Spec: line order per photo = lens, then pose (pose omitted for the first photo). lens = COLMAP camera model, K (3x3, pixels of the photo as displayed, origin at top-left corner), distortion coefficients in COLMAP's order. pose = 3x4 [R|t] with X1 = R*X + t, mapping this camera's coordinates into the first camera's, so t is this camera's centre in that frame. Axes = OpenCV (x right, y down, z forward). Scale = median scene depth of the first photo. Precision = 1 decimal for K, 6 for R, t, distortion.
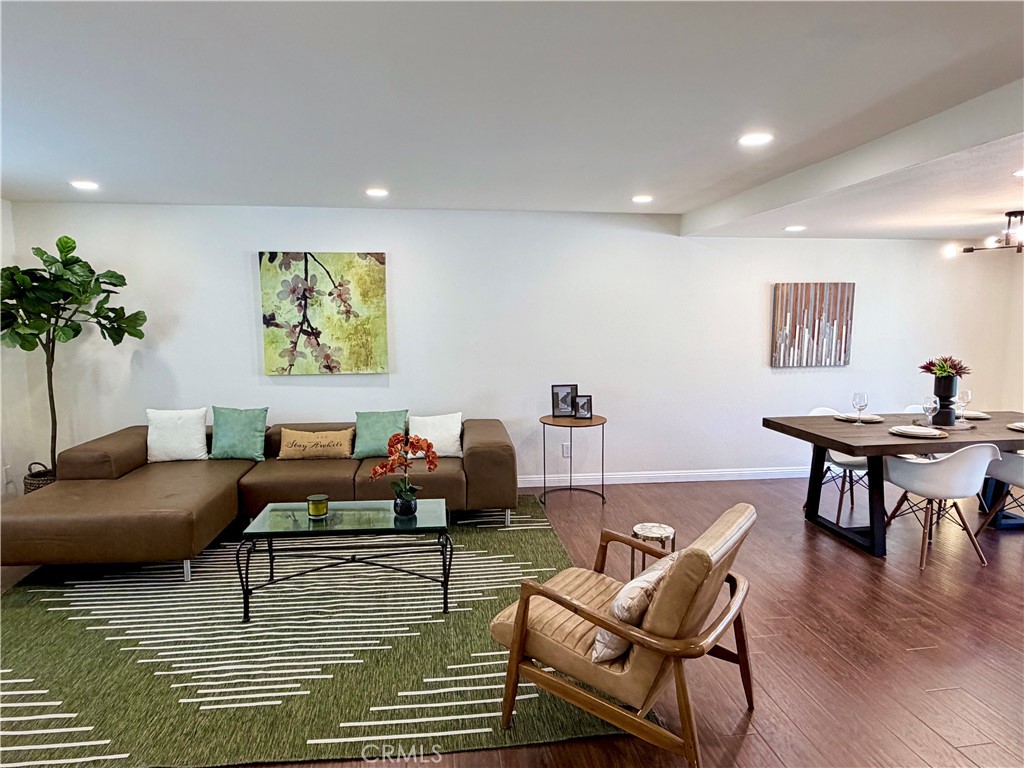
lens RADIAL K [[642.6, 0, 513.8], [0, 642.6, 385.3], [0, 0, 1]] dist [0.004299, -0.001046]
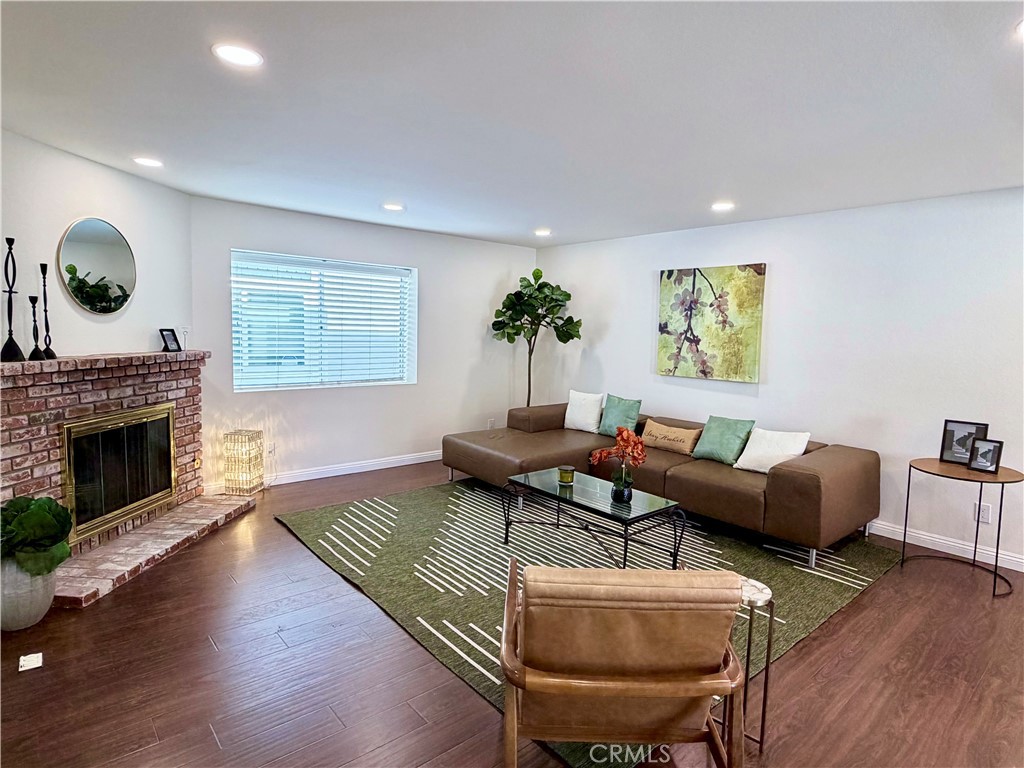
lens RADIAL K [[567.7, 0, 510.7], [0, 567.7, 382.7], [0, 0, 1]] dist [0.000576, -0.000258]
pose [[0.549742, 0.097998, -0.829566, 0.338867], [-0.116371, 0.992395, 0.040116, -0.011129], [0.827189, 0.074484, 0.556966, 0.196335]]
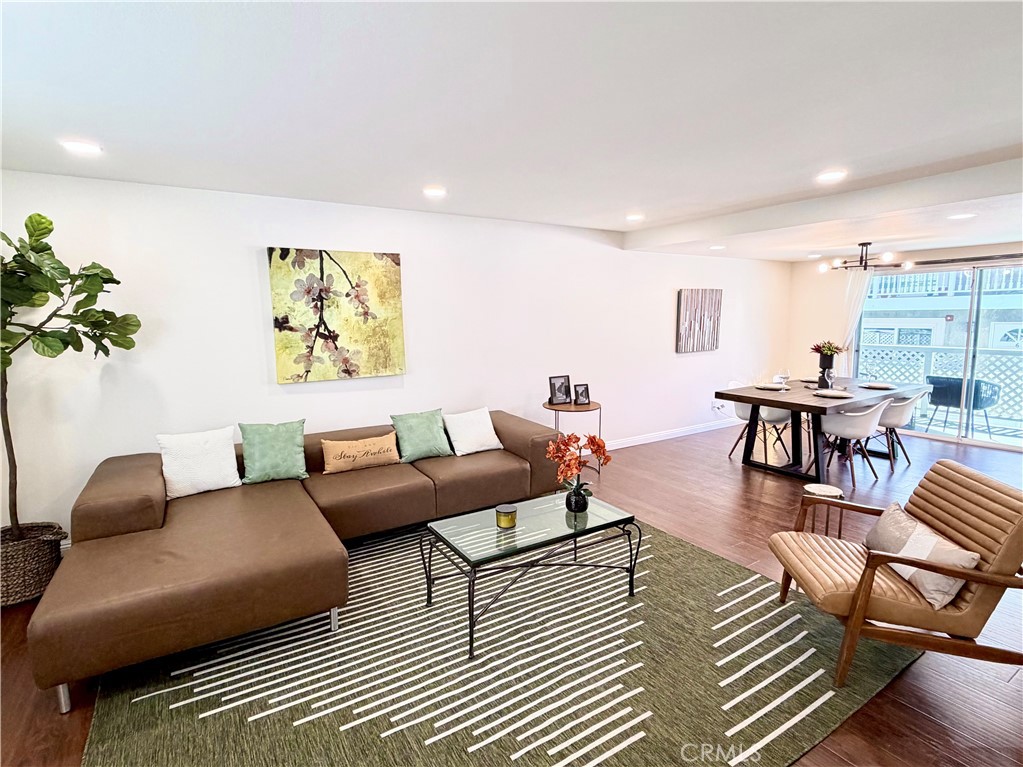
lens RADIAL K [[519.6, 0, 511.5], [0, 519.6, 383.5], [0, 0, 1]] dist [-0.001120, 0.000195]
pose [[0.905277, -0.064751, 0.419857, -0.400030], [0.054902, 0.997860, 0.035513, -0.024788], [-0.421258, -0.009098, 0.906895, 0.196329]]
